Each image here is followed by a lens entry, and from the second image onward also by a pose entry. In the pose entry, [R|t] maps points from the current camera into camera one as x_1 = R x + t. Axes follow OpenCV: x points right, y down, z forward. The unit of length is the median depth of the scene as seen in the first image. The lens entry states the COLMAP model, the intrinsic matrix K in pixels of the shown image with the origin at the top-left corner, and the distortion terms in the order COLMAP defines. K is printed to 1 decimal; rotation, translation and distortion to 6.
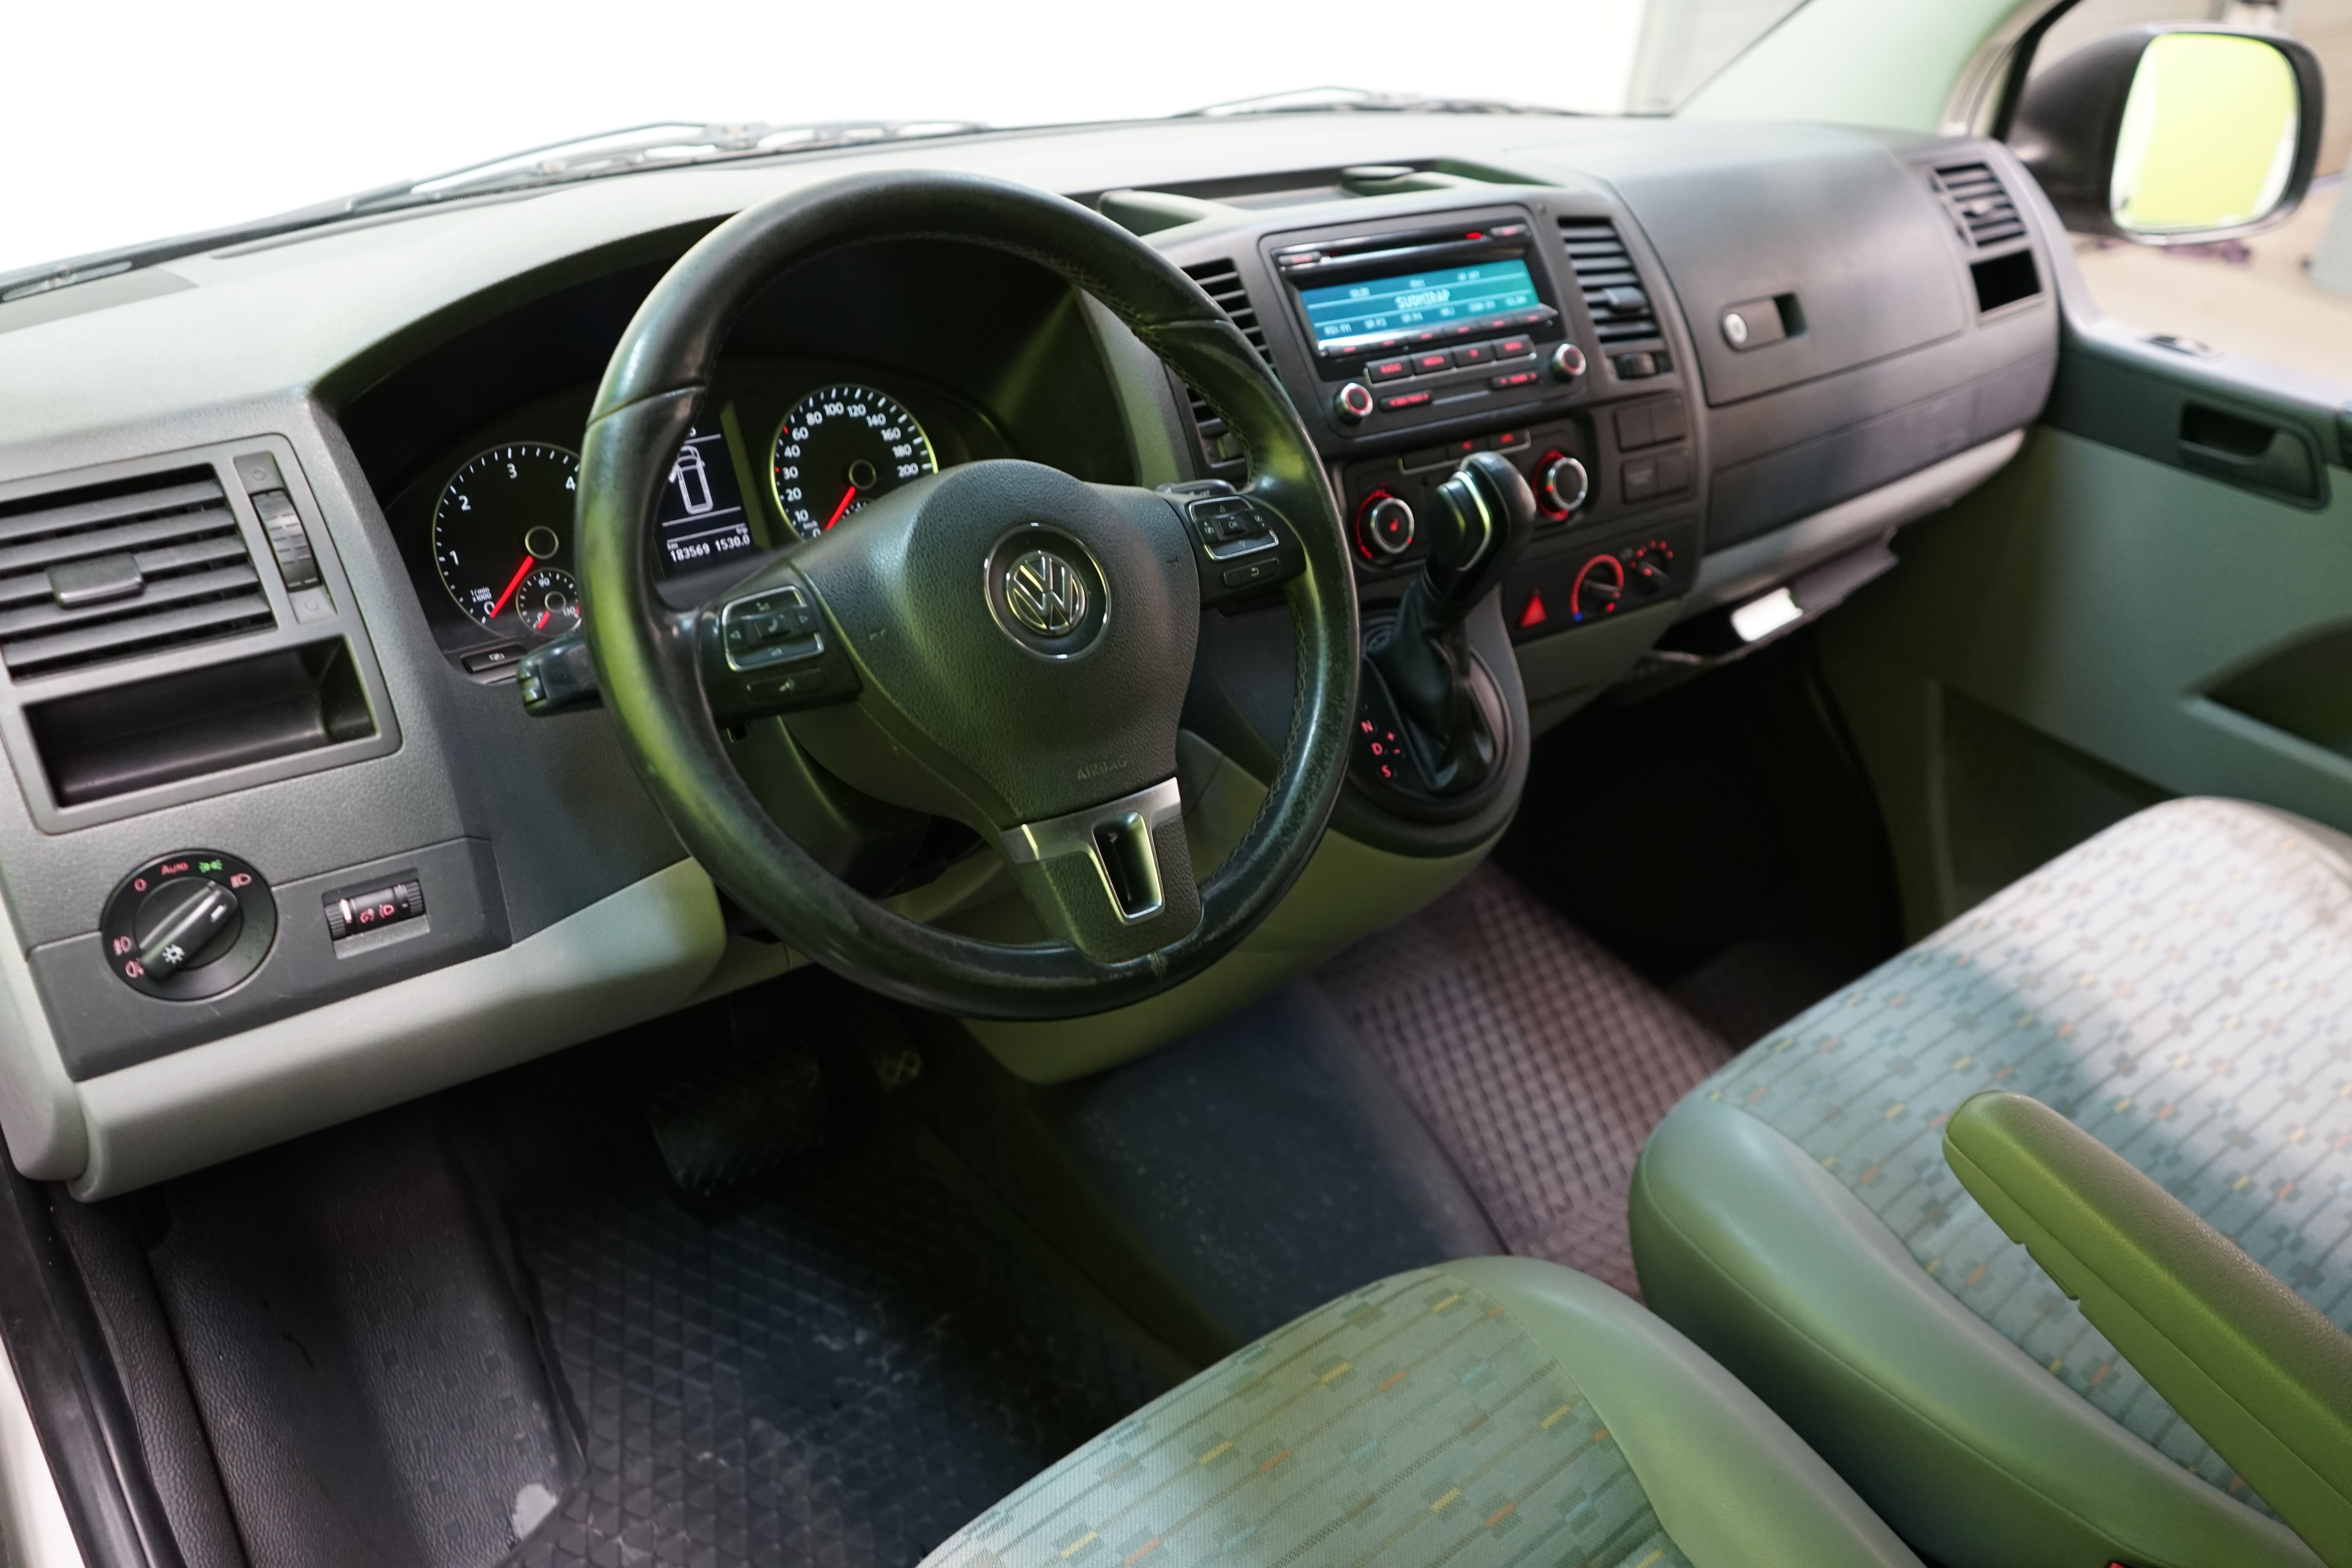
lens RADIAL K [[1894.1, 0, 1176.0], [0, 1894.1, 784.0], [0, 0, 1]] dist [-0.012035, 0.007535]
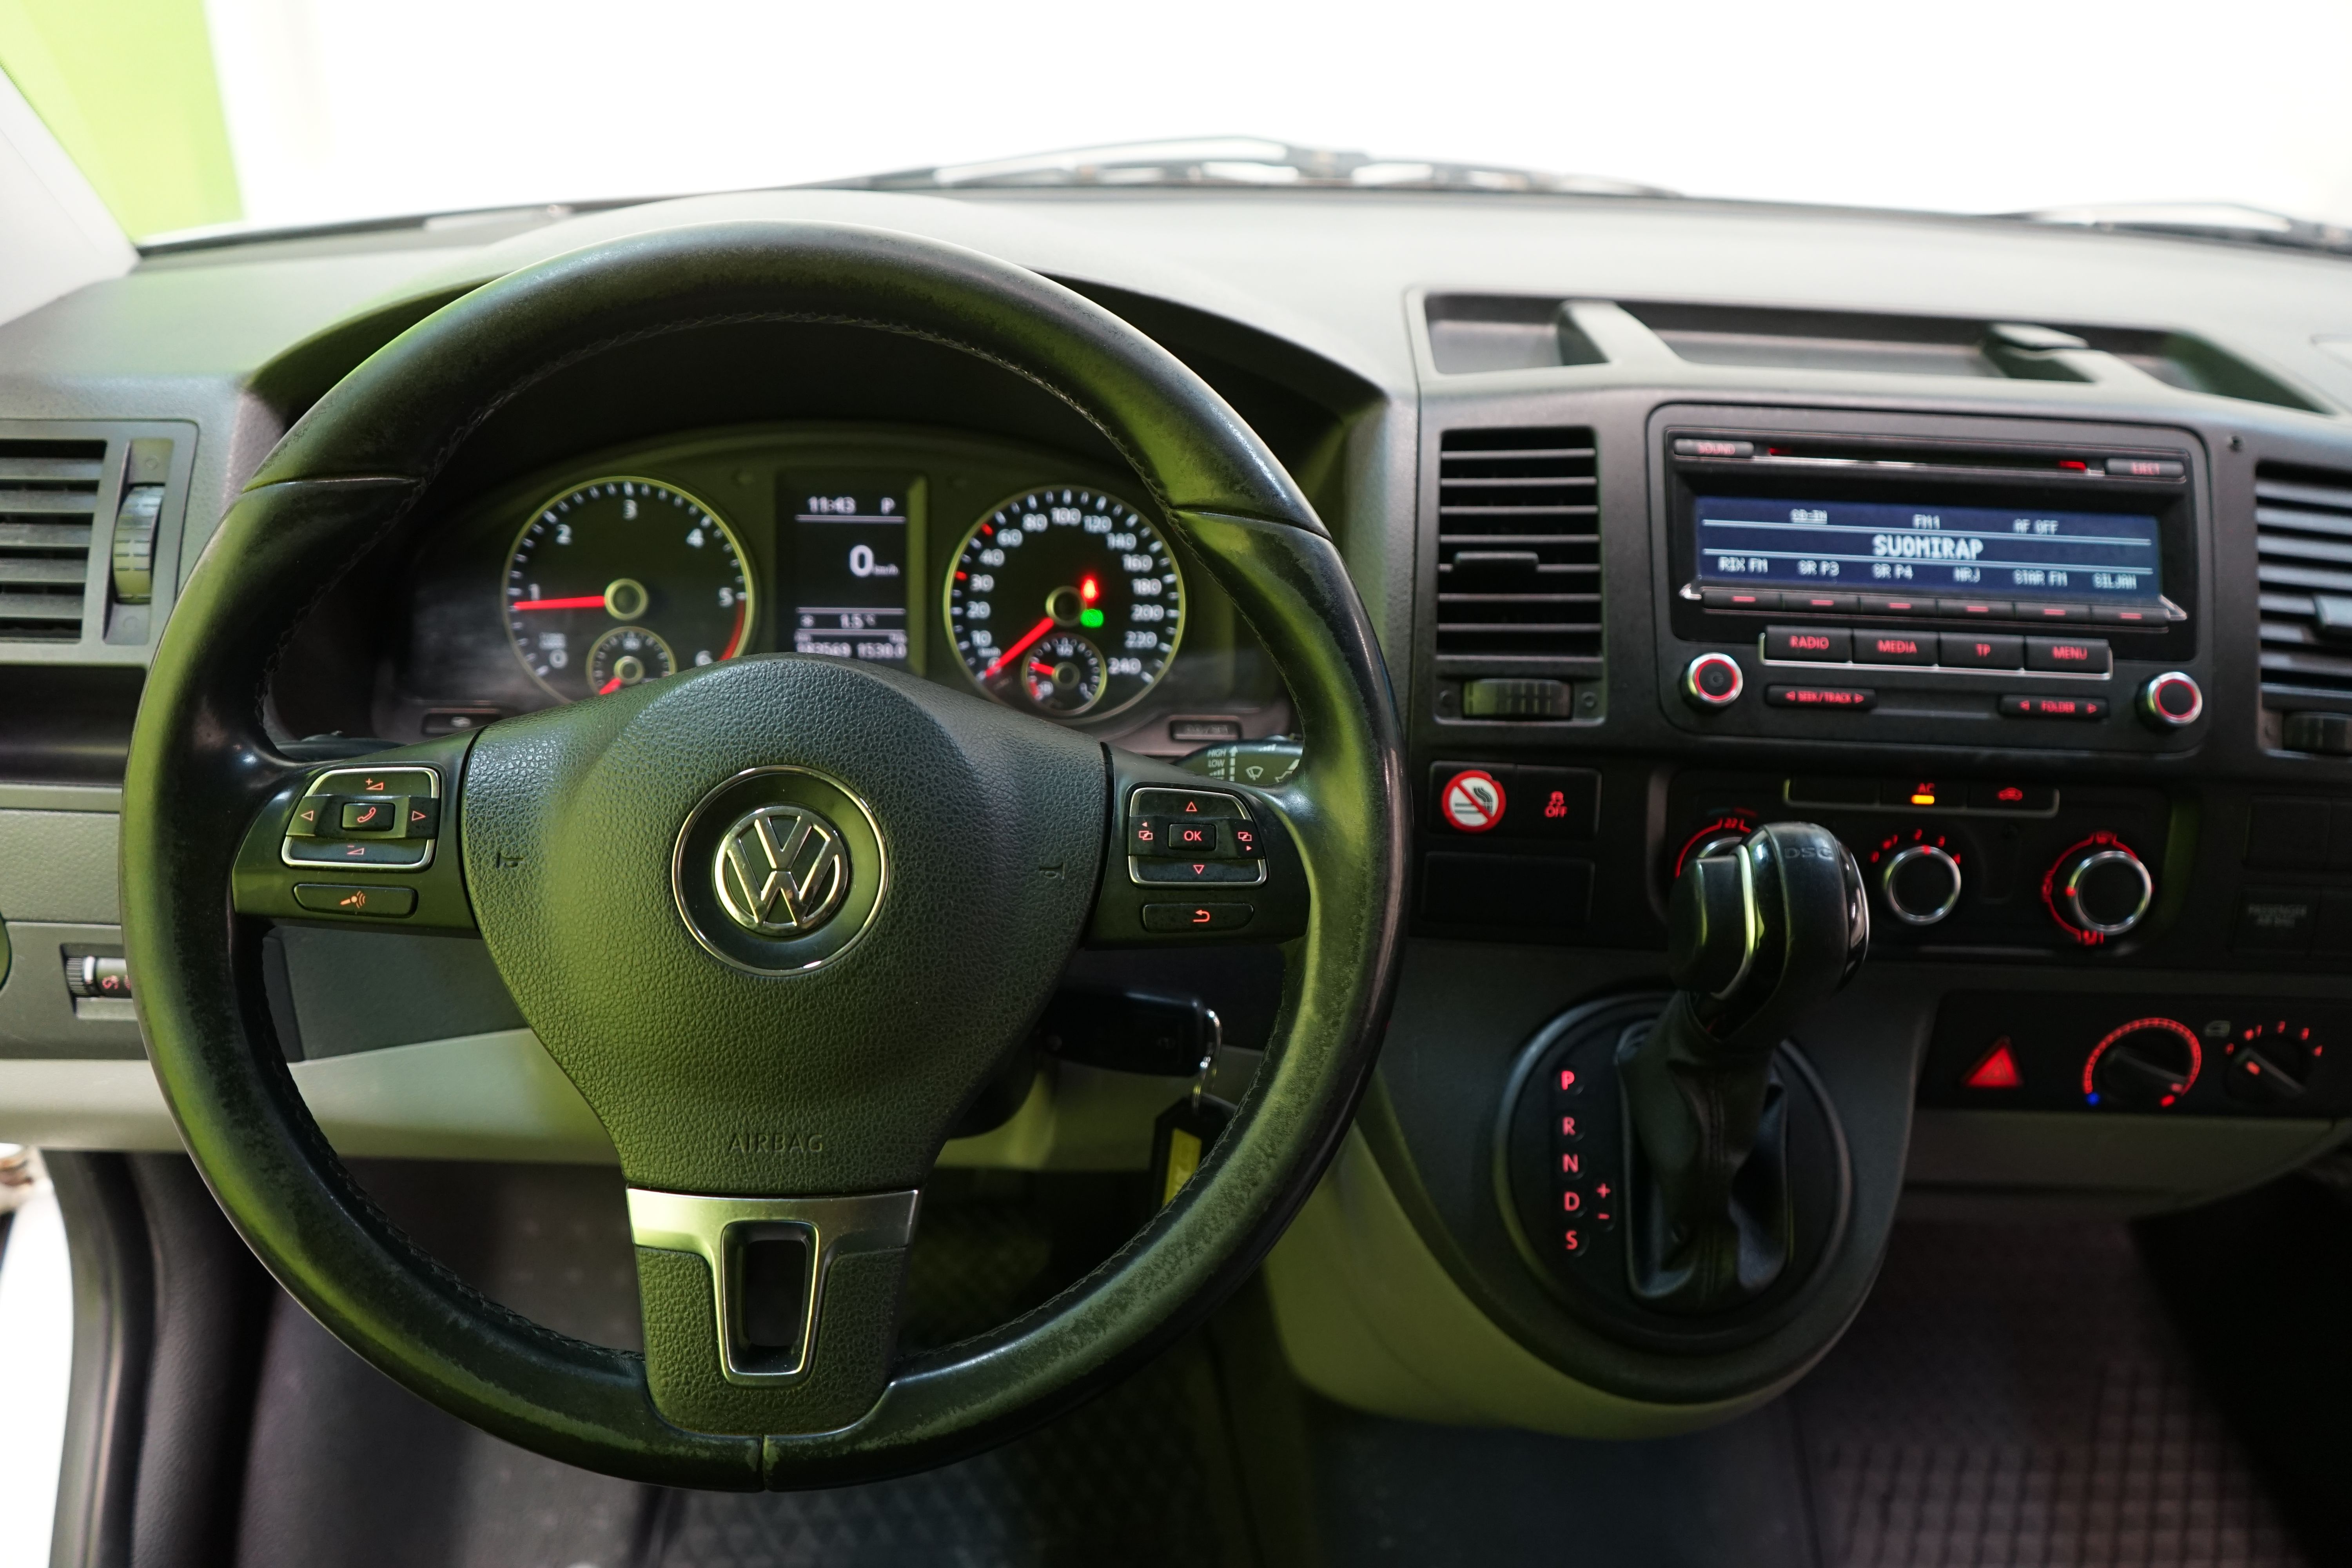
lens RADIAL K [[1894.1, 0, 1176.0], [0, 1894.1, 784.0], [0, 0, 1]] dist [-0.012035, 0.007535]
pose [[0.821130, 0.286414, -0.493672, 0.267534], [-0.290732, 0.954237, 0.070043, -0.157318], [0.491142, 0.086012, 0.866823, 0.348504]]
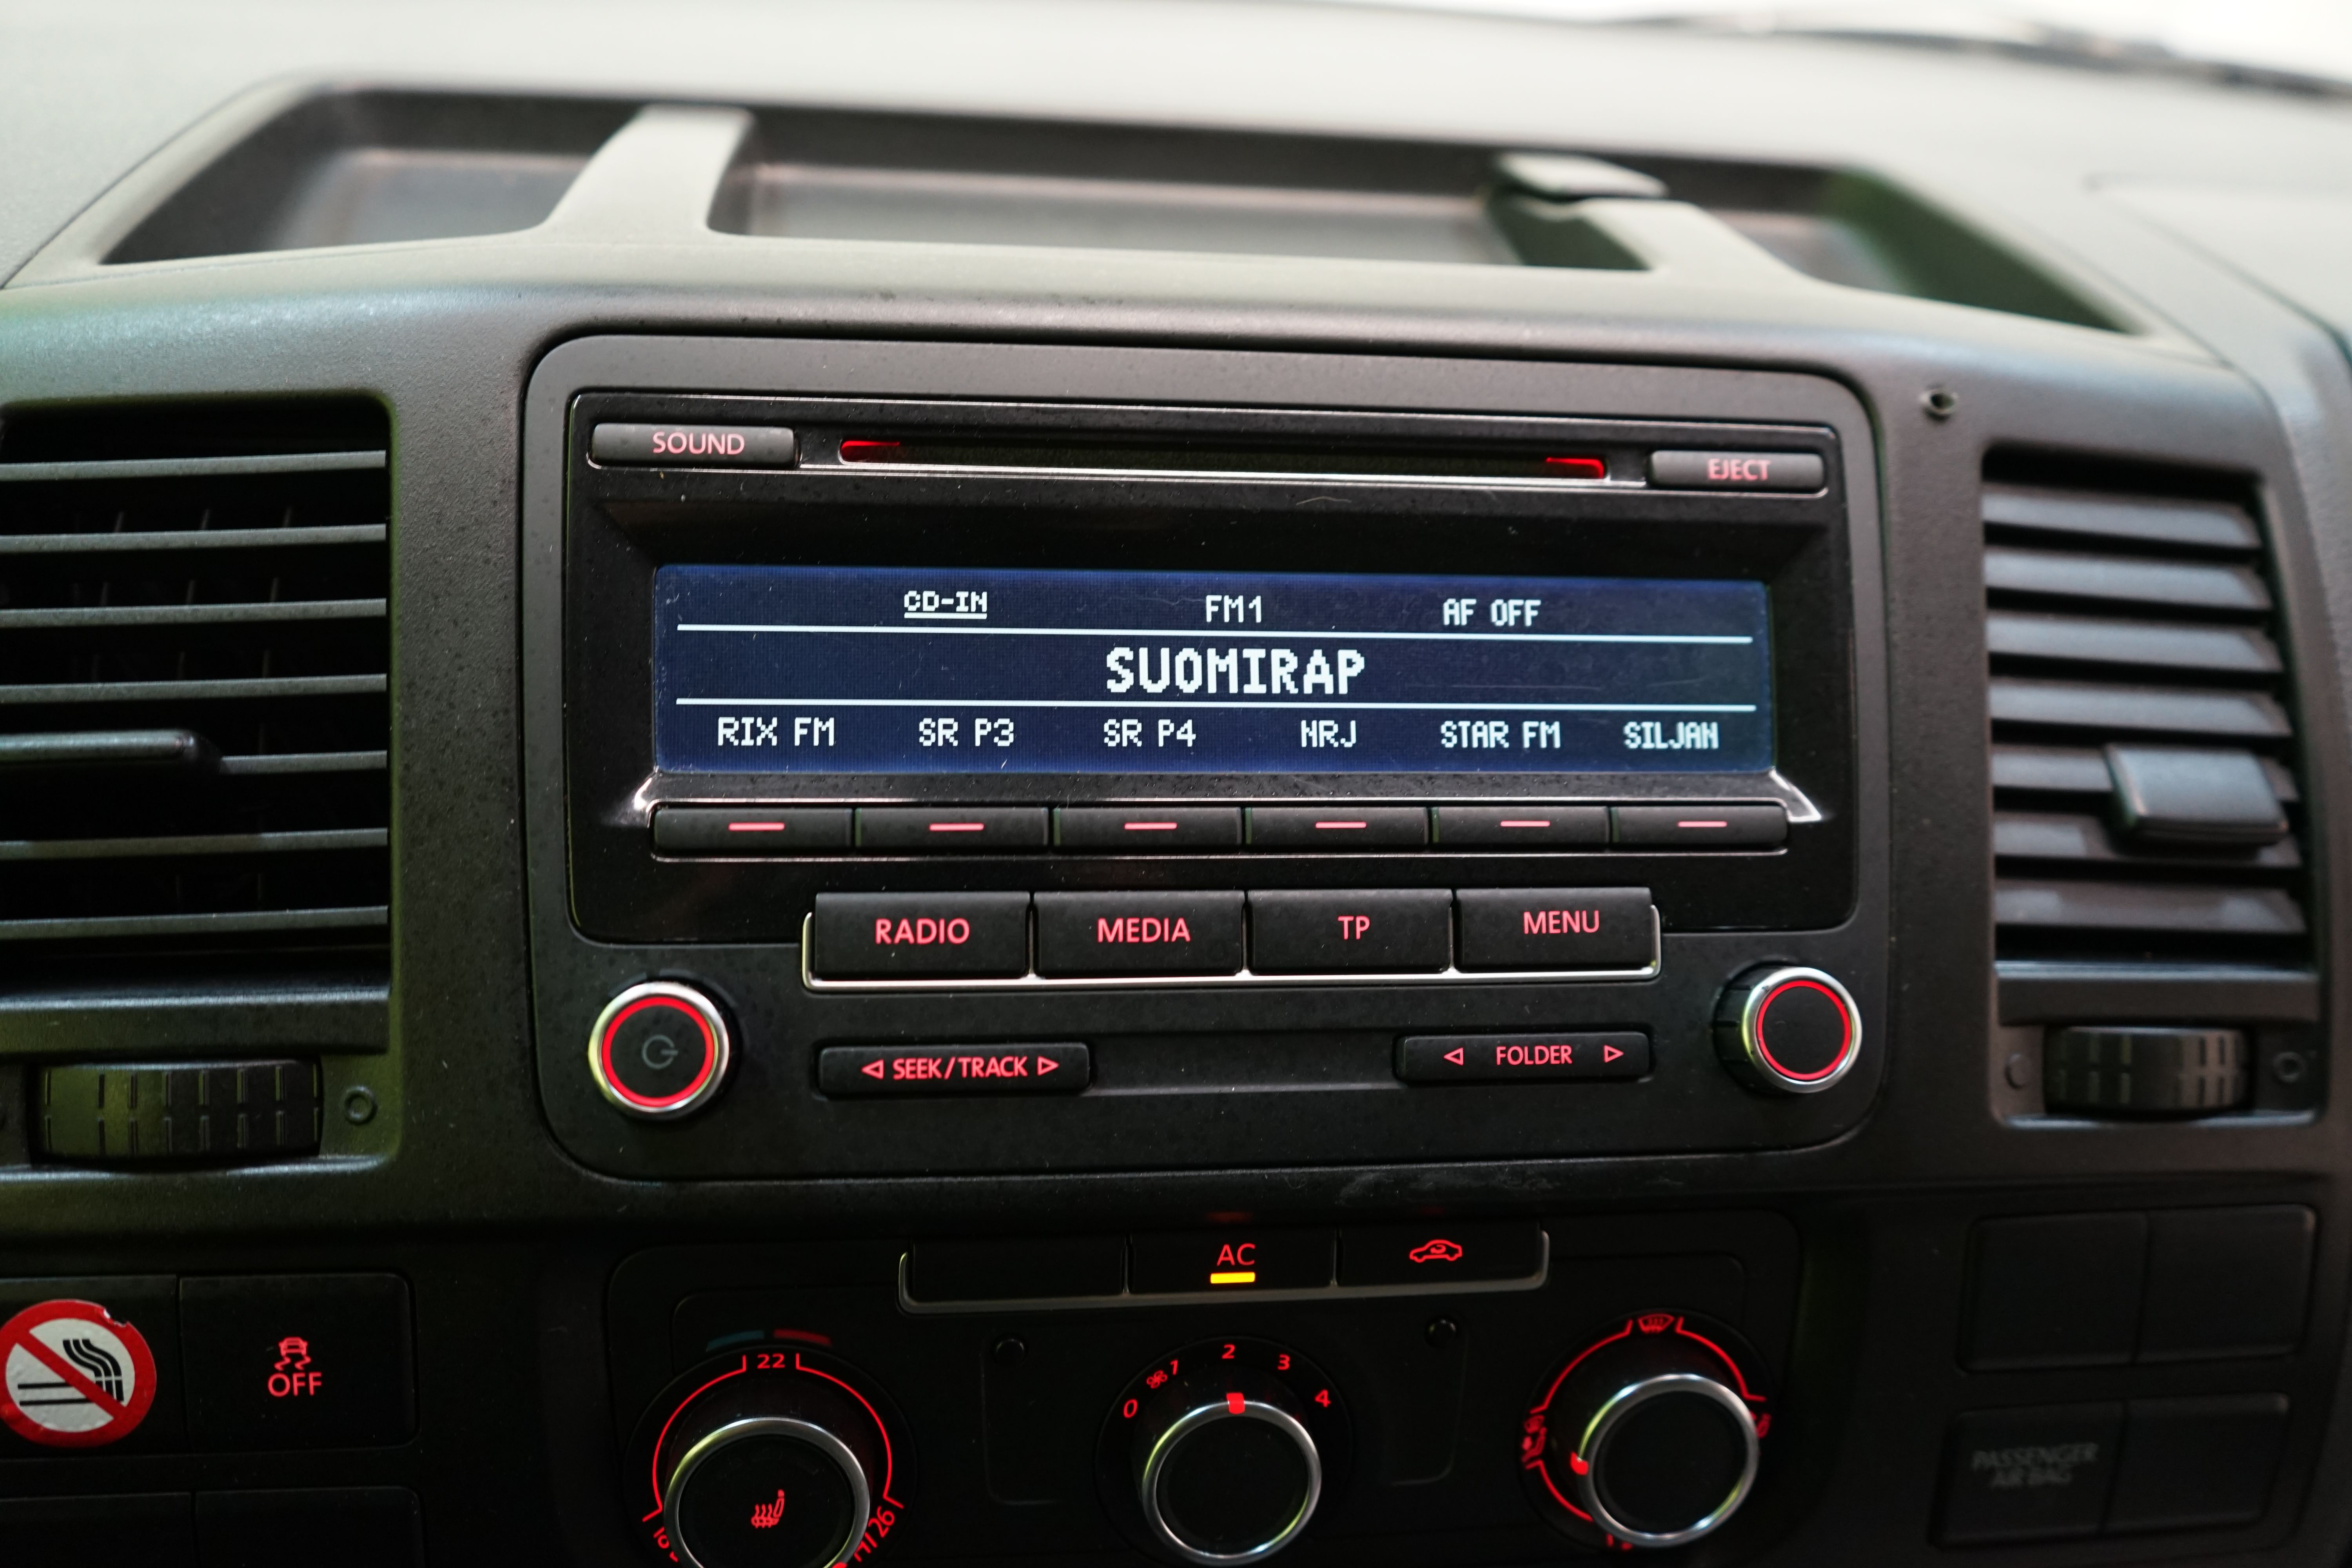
lens RADIAL K [[1894.1, 0, 1176.0], [0, 1894.1, 784.0], [0, 0, 1]] dist [-0.012035, 0.007535]
pose [[0.877167, 0.280337, -0.389858, 0.238545], [-0.266340, 0.959596, 0.090764, -0.271733], [0.399551, 0.024220, 0.916391, 0.781300]]
